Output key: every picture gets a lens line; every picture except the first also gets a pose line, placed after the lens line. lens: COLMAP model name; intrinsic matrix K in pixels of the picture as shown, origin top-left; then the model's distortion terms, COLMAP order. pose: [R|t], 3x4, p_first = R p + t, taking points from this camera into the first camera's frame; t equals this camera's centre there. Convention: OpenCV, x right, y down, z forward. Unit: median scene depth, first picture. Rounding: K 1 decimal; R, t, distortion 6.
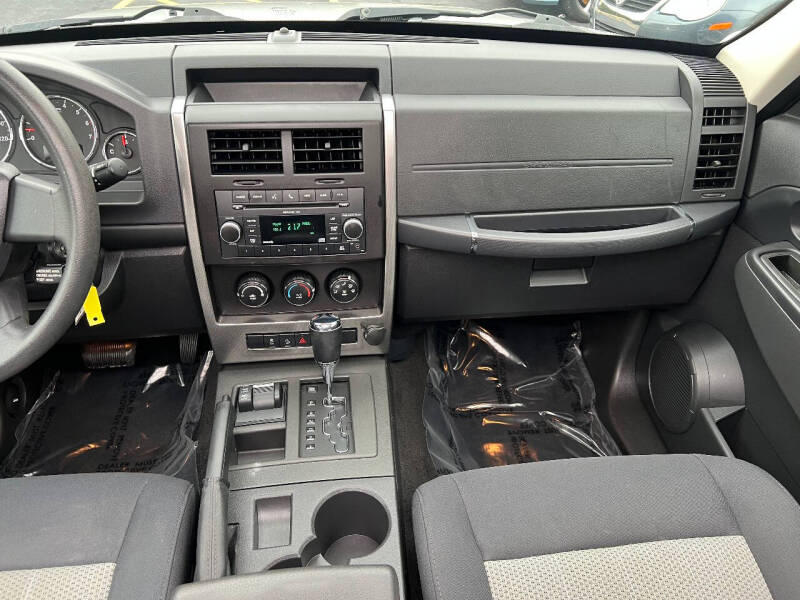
lens RADIAL K [[601.9, 0, 399.4], [0, 601.9, 298.1], [0, 0, 1]] dist [0.060227, -0.063313]
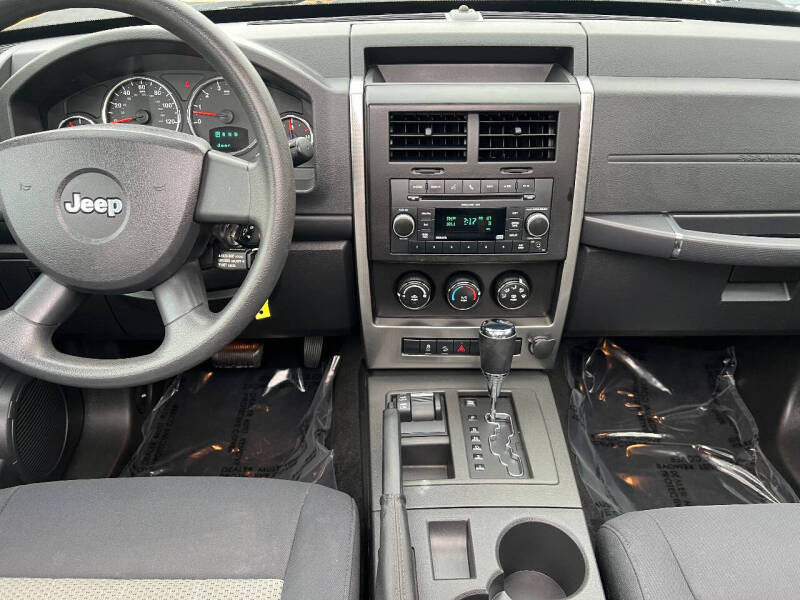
lens RADIAL K [[601.9, 0, 395.6], [0, 601.9, 306.5], [0, 0, 1]] dist [0.060227, -0.063313]
pose [[0.993420, 0.044320, -0.105602, -0.178092], [-0.046173, 0.998818, -0.015173, 0.027320], [0.104805, 0.019949, 0.994293, 0.088482]]
